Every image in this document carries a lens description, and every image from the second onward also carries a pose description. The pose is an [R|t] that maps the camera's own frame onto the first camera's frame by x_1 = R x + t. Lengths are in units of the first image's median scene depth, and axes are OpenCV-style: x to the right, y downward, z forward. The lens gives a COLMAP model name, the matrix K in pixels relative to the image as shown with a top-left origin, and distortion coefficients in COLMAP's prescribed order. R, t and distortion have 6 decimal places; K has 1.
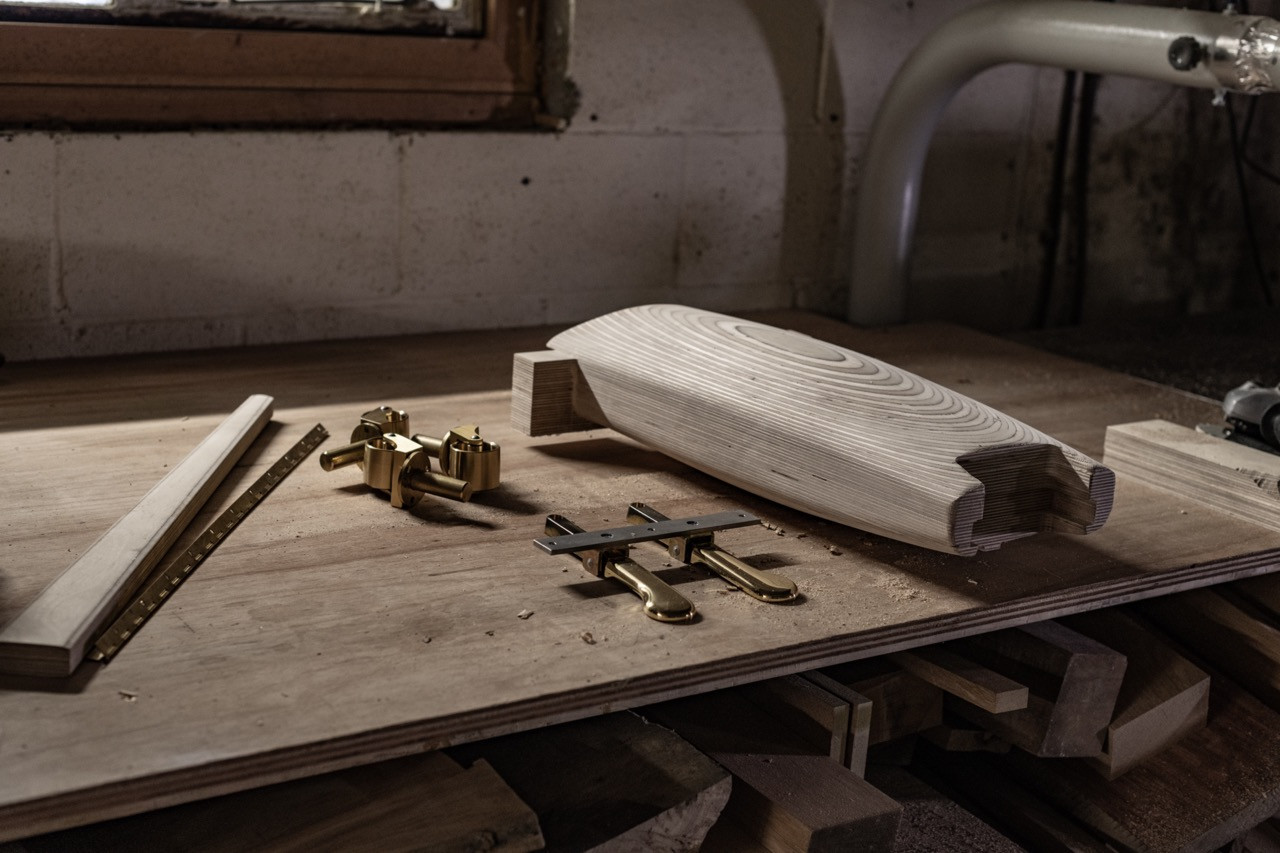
lens RADIAL K [[1785.0, 0, 638.6], [0, 1785.0, 454.4], [0, 0, 1]] dist [0.036733, 0.026690]
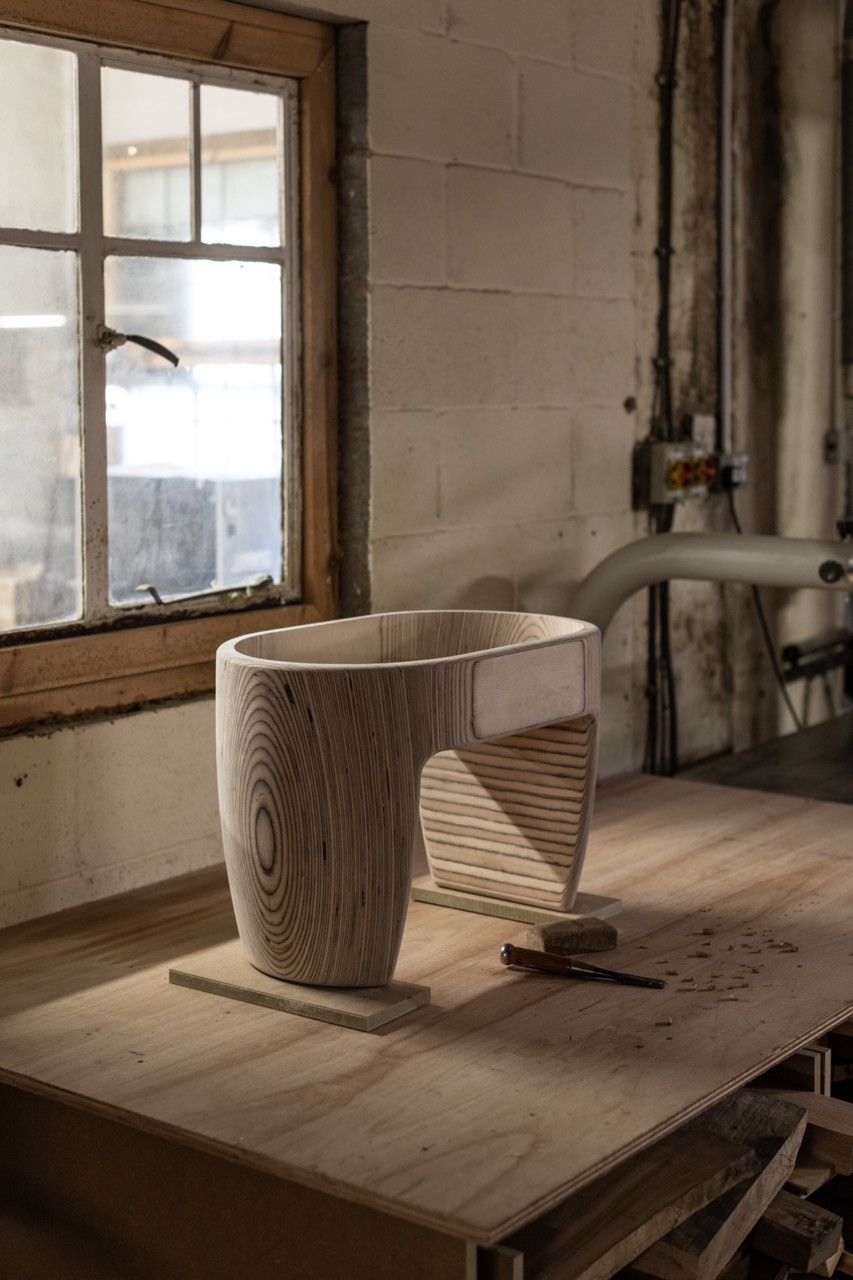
lens RADIAL K [[1785.0, 0, 426.5], [0, 1785.0, 640.0], [0, 0, 1]] dist [0.036733, 0.026690]
pose [[0.951497, -0.111540, 0.286727, -0.429853], [0.148568, 0.982682, -0.110743, -0.059931], [-0.269409, 0.147970, 0.951590, -0.273588]]
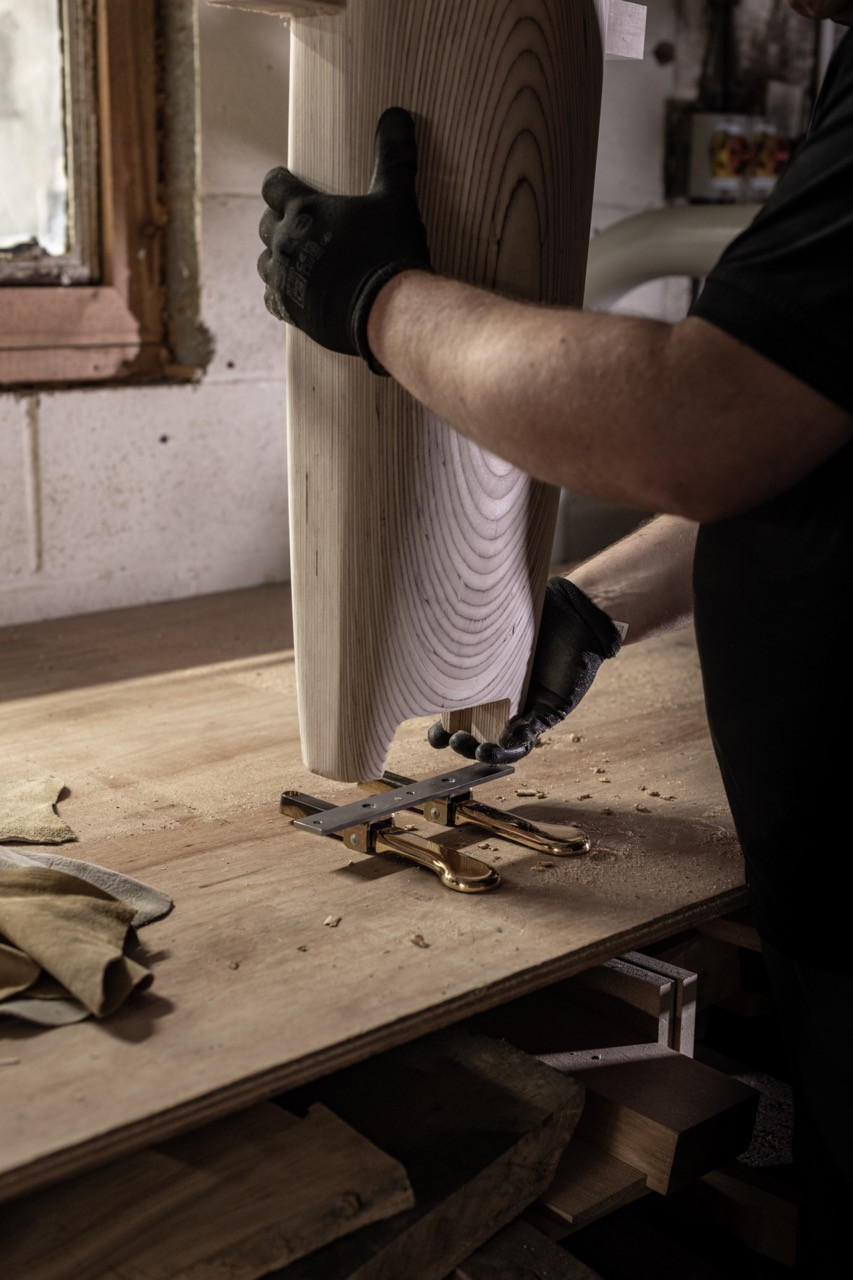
lens RADIAL K [[1818.1, 0, 400.1], [0, 1818.1, 639.8], [0, 0, 1]] dist [0.045513, 0.089153]
pose [[0.987139, -0.092005, 0.130735, -0.086598], [0.098314, 0.994241, -0.042641, -0.001518], [-0.126060, 0.054945, 0.990500, 0.092740]]
